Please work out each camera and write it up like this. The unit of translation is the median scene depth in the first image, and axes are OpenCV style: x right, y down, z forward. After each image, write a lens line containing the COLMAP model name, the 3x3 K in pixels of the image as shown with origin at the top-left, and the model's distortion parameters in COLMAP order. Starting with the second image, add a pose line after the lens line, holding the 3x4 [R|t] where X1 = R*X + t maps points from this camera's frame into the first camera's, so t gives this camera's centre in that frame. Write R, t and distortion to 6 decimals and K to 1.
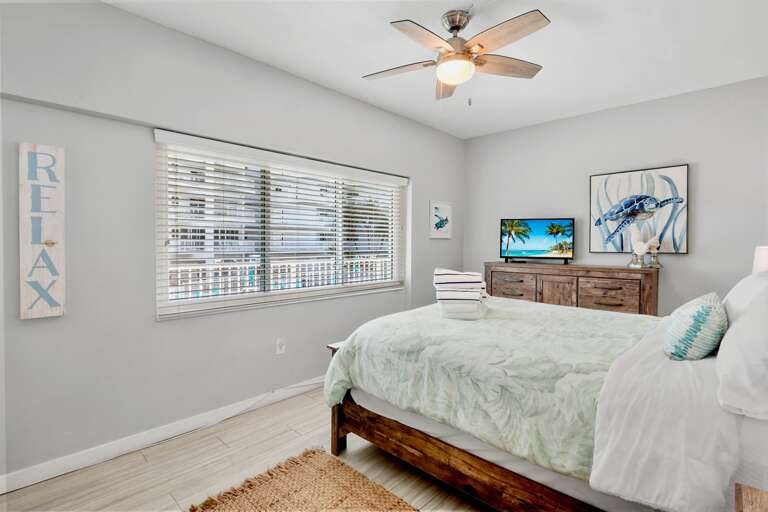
lens RADIAL K [[380.4, 0, 384.9], [0, 380.4, 251.6], [0, 0, 1]] dist [-0.003357, -0.003039]
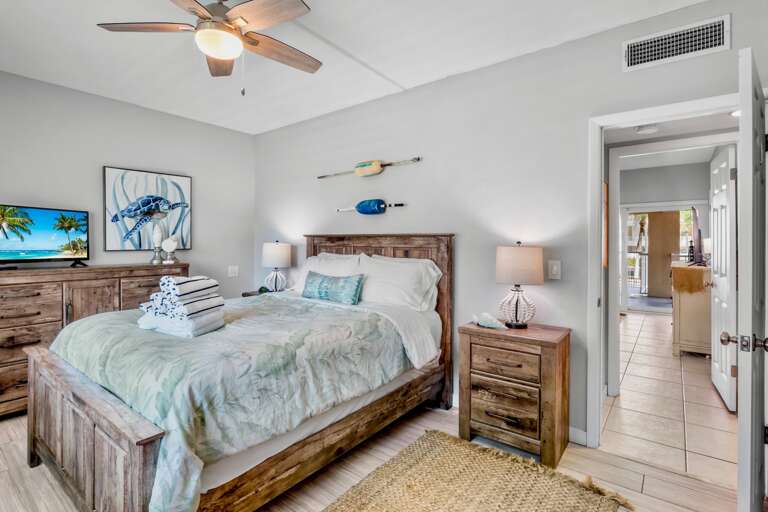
lens RADIAL K [[380.4, 0, 388.0], [0, 380.4, 242.0], [0, 0, 1]] dist [-0.003357, -0.003039]
pose [[-0.127525, -0.004462, 0.991825, -0.466397], [0.018387, 0.999807, 0.006862, -0.013867], [-0.991665, 0.019112, -0.127418, 0.479184]]
